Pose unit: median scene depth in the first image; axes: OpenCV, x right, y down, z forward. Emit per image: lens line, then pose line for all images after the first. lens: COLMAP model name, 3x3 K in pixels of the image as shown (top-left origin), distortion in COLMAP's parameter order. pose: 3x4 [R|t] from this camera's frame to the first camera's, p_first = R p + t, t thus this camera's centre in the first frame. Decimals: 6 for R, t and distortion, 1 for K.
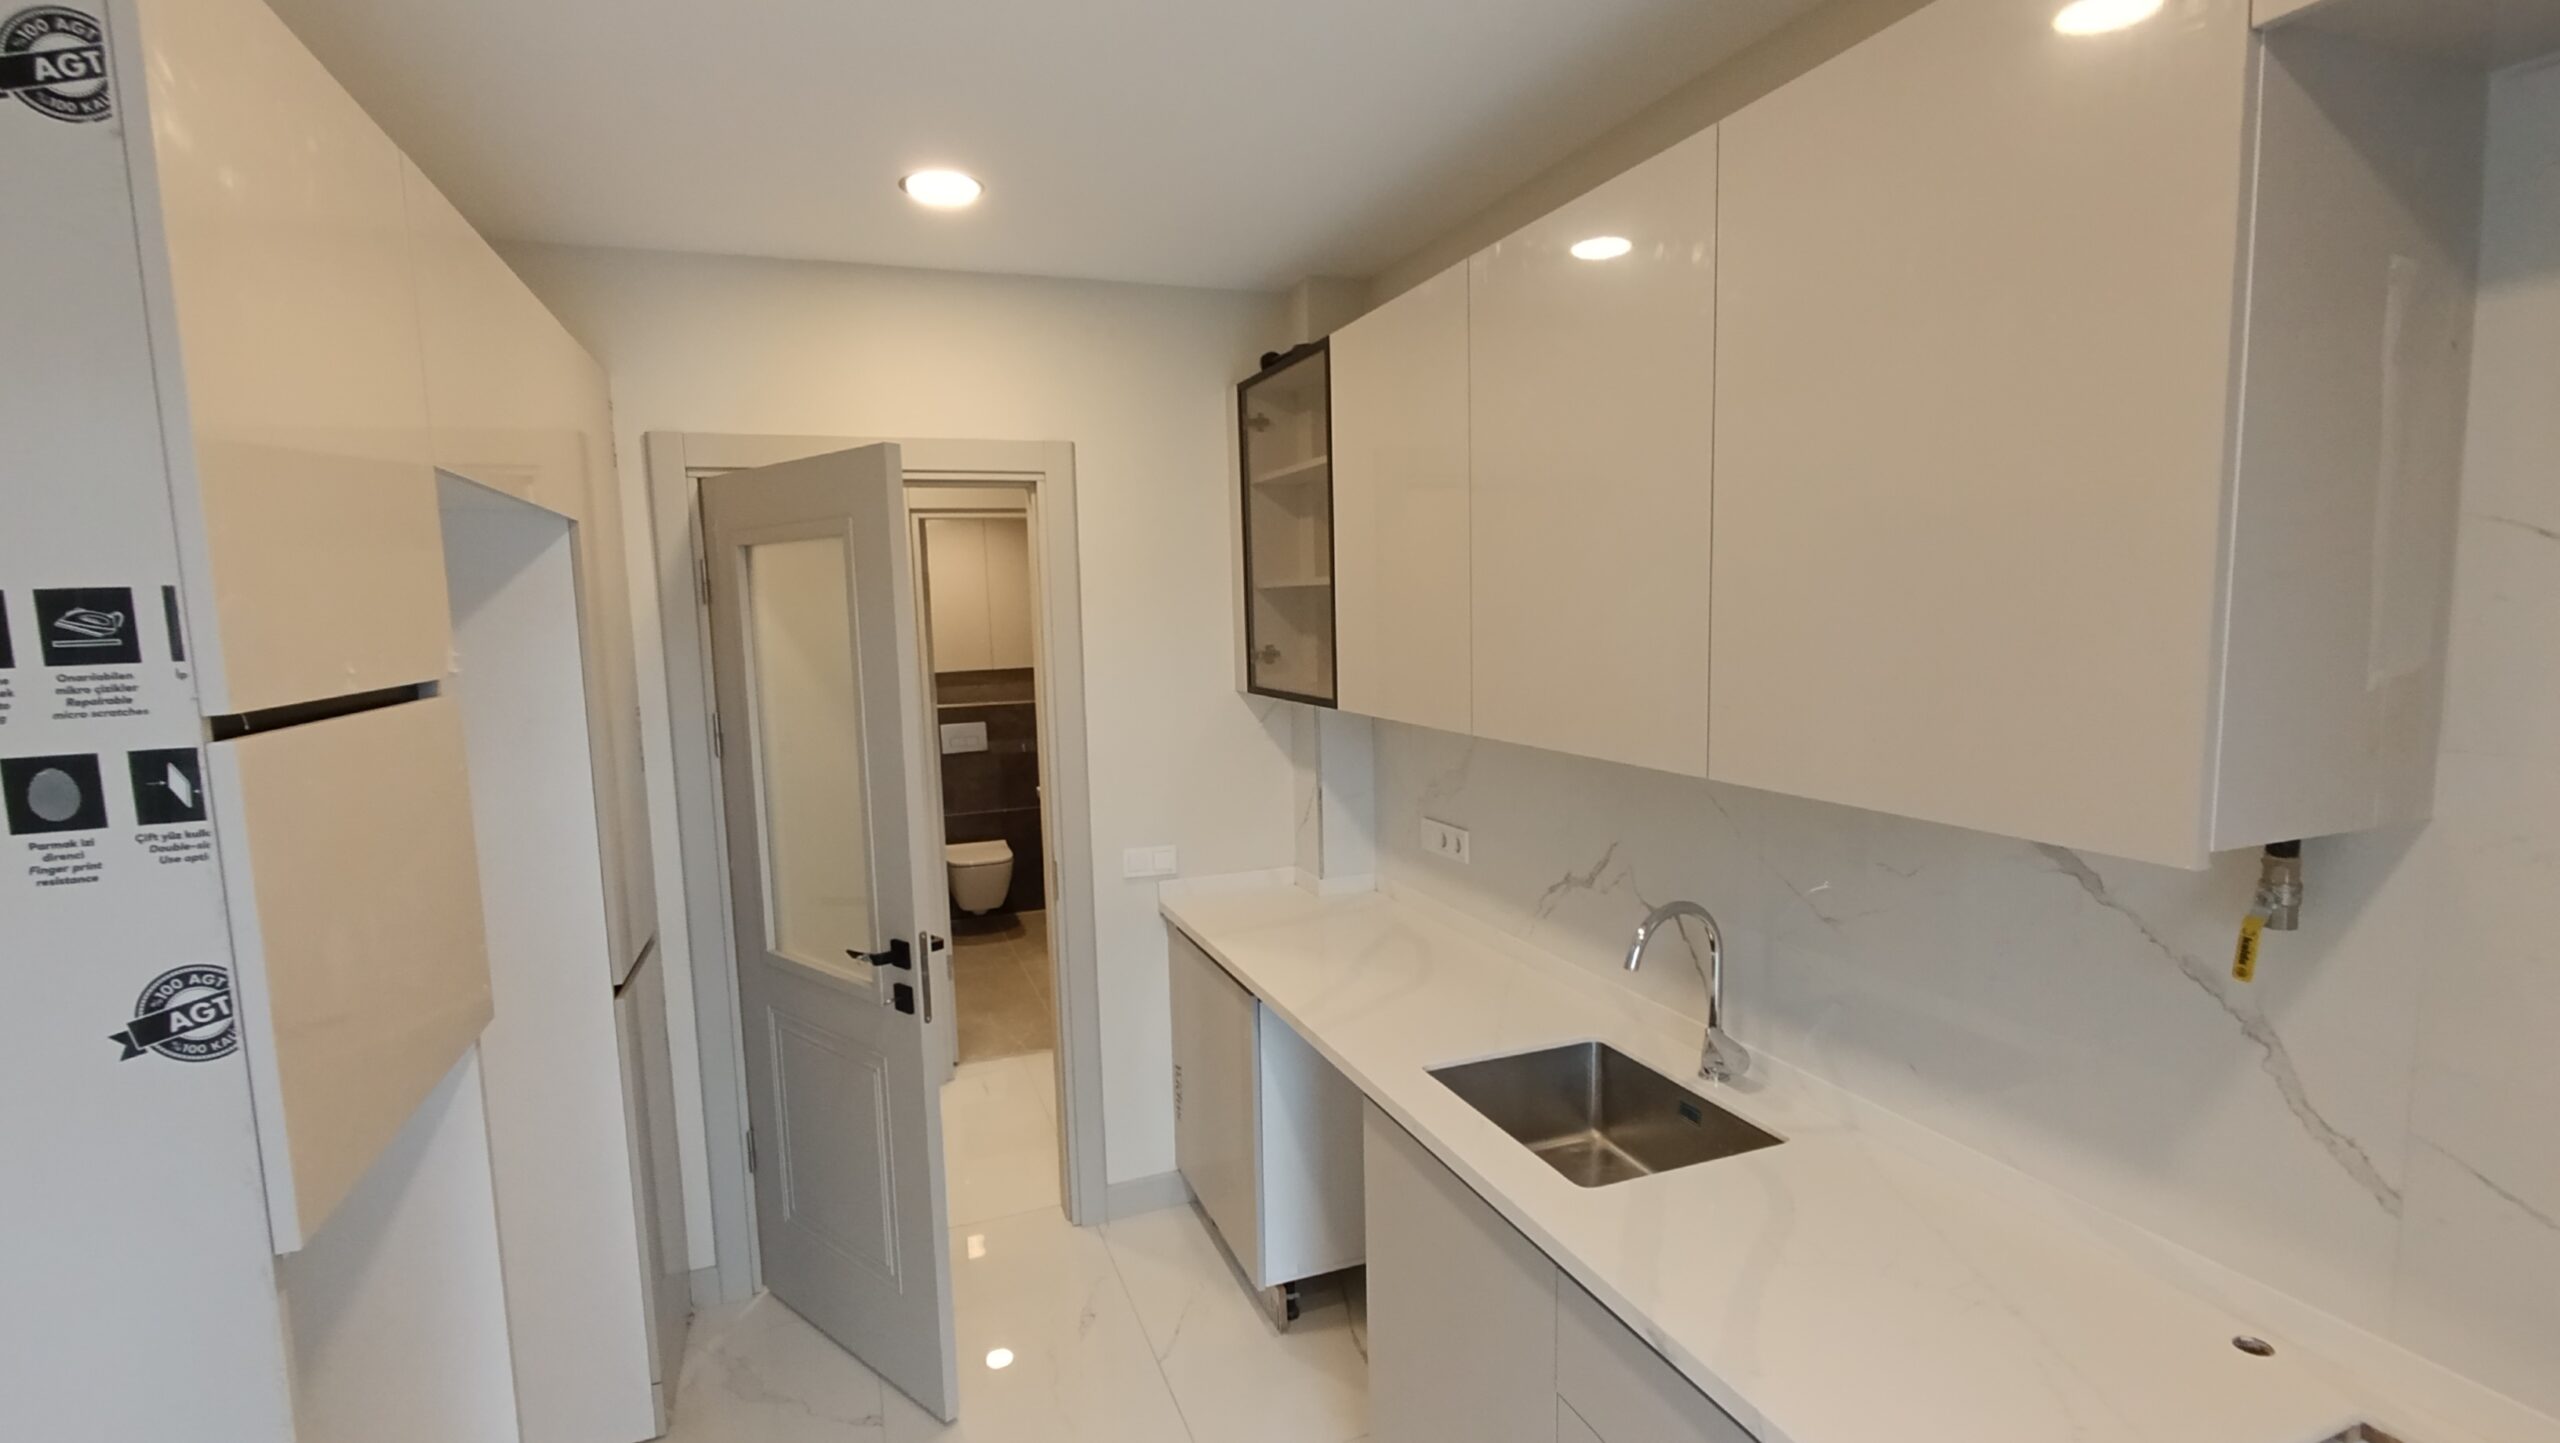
lens RADIAL K [[1174.9, 0, 1277.9], [0, 1174.9, 739.7], [0, 0, 1]] dist [0.002147, -0.001006]
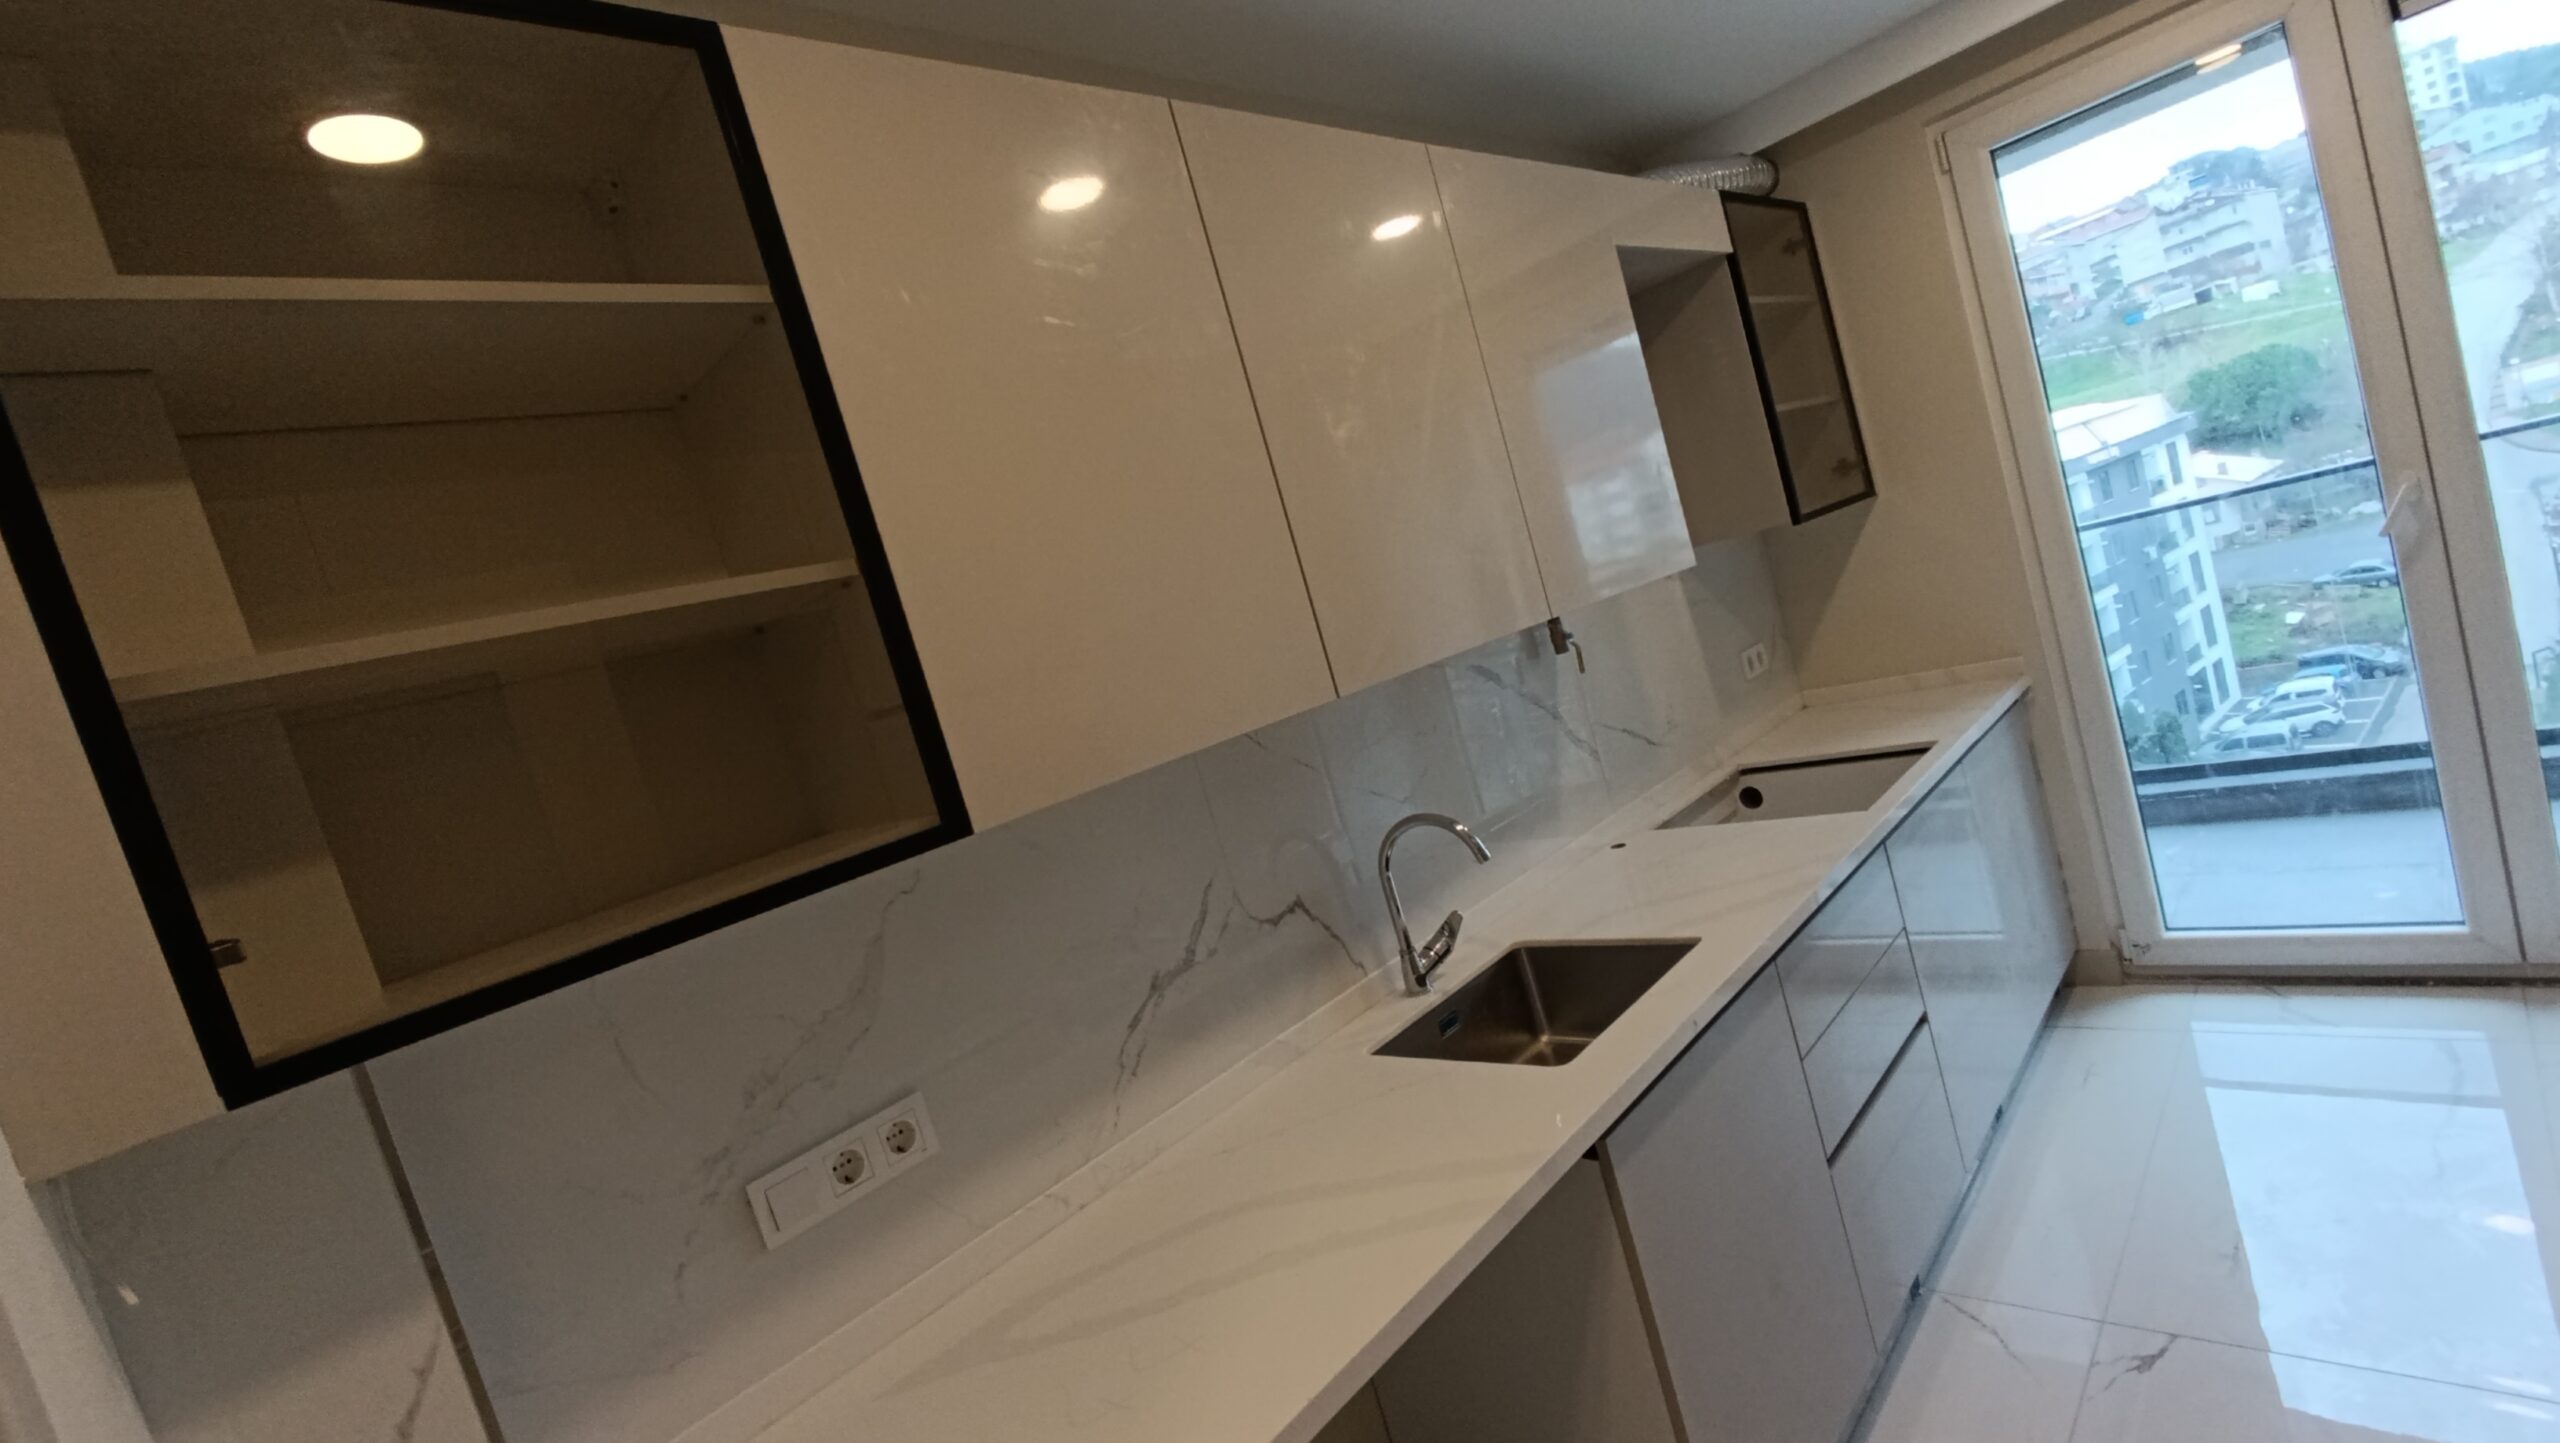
lens RADIAL K [[1174.9, 0, 1277.9], [0, 1174.9, 739.7], [0, 0, 1]] dist [0.002147, -0.001006]
pose [[-0.401364, 0.059882, 0.913959, -0.411390], [0.389283, 0.914401, 0.111043, -0.063699], [-0.829075, 0.400357, -0.390319, 1.063825]]
